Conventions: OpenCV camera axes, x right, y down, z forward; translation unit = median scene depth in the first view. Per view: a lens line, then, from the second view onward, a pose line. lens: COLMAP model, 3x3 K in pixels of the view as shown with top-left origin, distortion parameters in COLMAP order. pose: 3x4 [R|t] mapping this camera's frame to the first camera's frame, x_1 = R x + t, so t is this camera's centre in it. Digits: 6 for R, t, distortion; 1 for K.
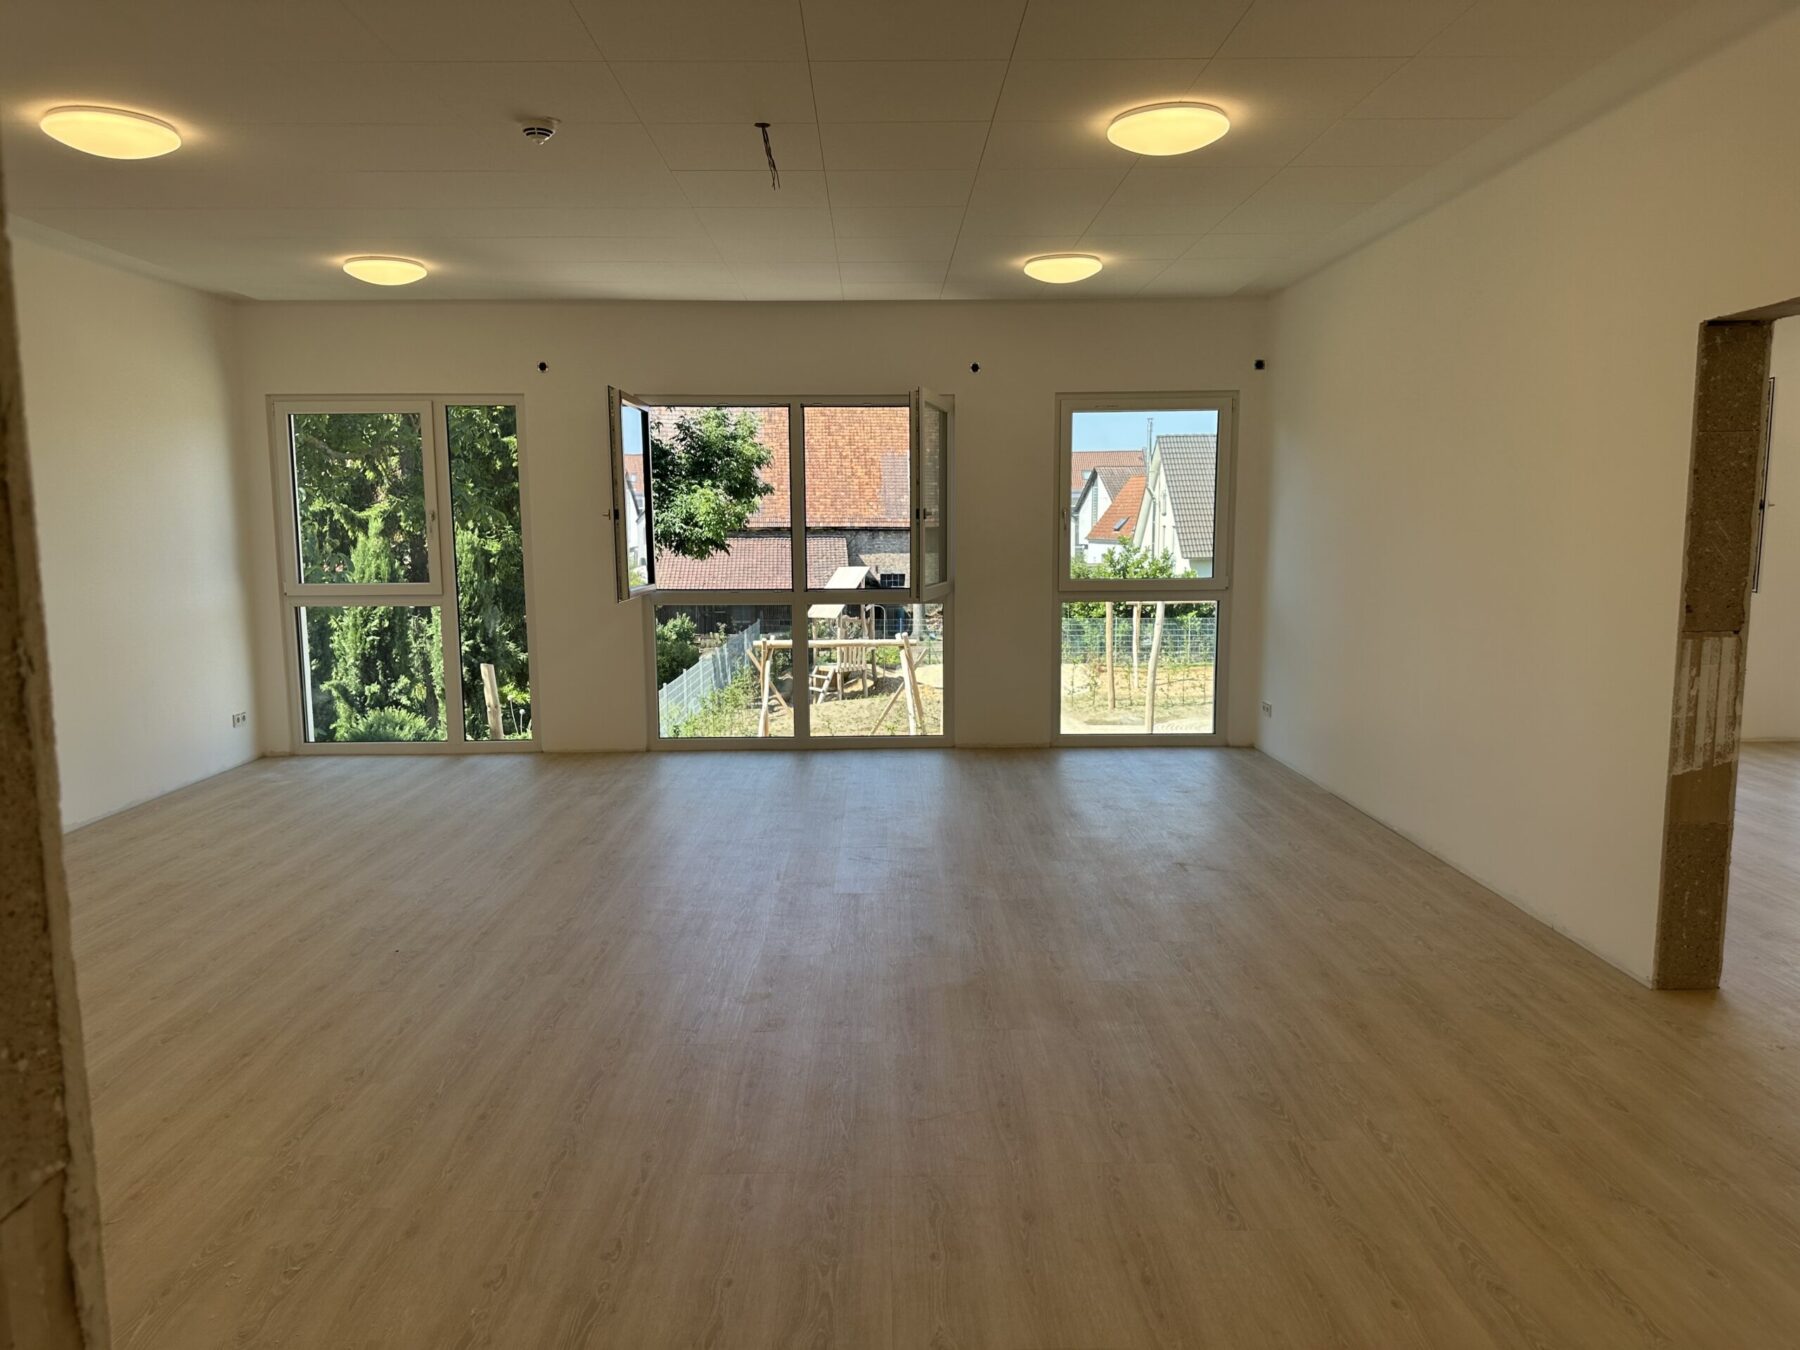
lens RADIAL K [[1252.8, 0, 894.9], [0, 1252.8, 678.8], [0, 0, 1]] dist [-0.007882, -0.017405]
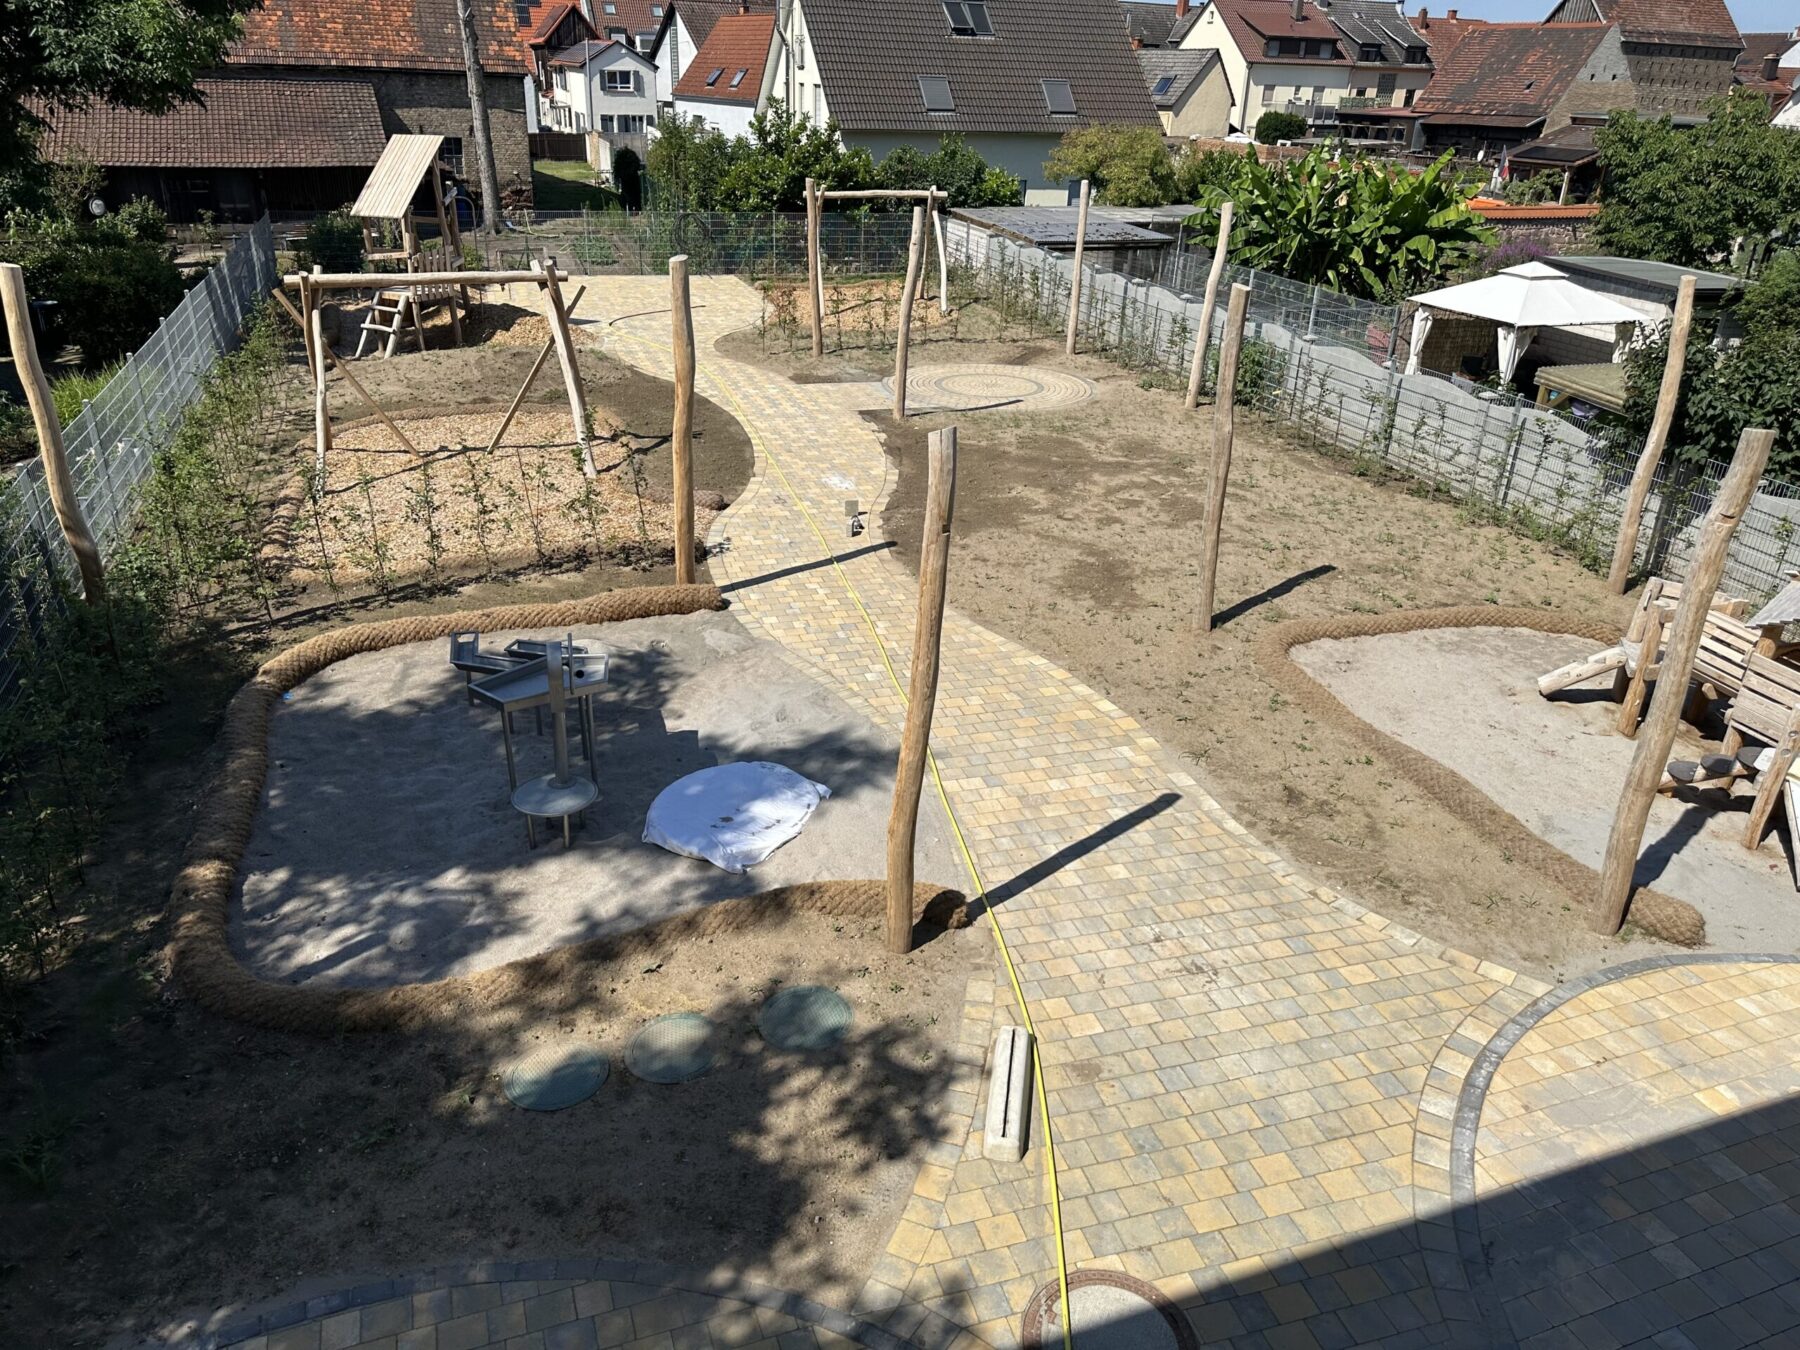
lens RADIAL K [[1252.8, 0, 914.2], [0, 1252.8, 669.1], [0, 0, 1]] dist [-0.007882, -0.017405]
pose [[0.937413, -0.110014, 0.330385, -0.029510], [0.000264, 0.949006, 0.315258, -0.023787], [-0.348220, -0.295439, 0.889639, 0.194456]]
